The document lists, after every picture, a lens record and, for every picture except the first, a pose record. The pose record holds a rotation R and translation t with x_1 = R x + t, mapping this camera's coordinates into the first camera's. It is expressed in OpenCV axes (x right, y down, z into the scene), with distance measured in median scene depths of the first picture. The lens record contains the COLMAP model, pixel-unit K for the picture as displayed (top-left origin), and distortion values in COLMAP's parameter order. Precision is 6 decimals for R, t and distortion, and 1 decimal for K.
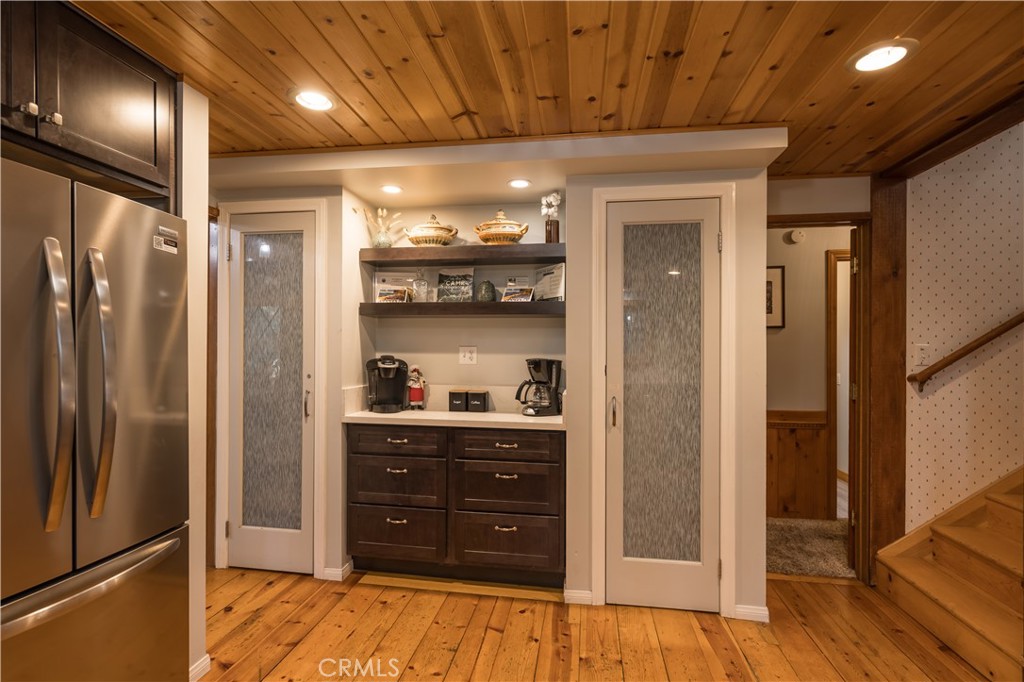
lens RADIAL K [[493.3, 0, 506.3], [0, 493.3, 355.6], [0, 0, 1]] dist [0.002905, 0.000717]
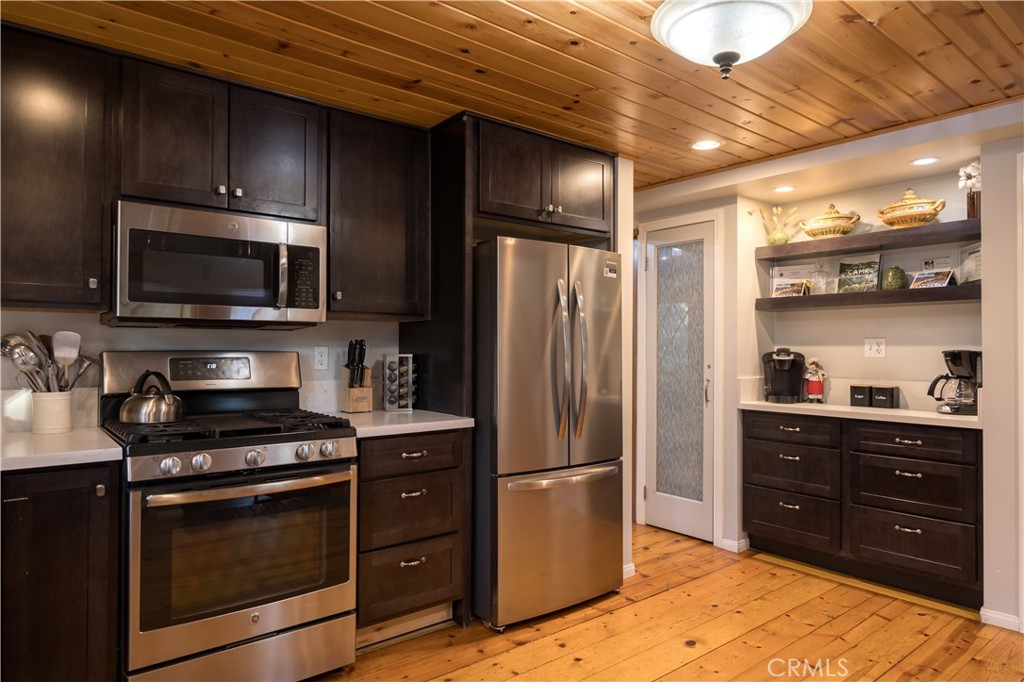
lens RADIAL K [[637.0, 0, 509.0], [0, 637.0, 344.2], [0, 0, 1]] dist [-0.007703, -0.000597]
pose [[0.750949, -0.011690, -0.660257, 0.229963], [-0.003957, 0.999746, -0.022201, 0.026021], [0.660348, 0.019284, 0.750712, -0.417635]]
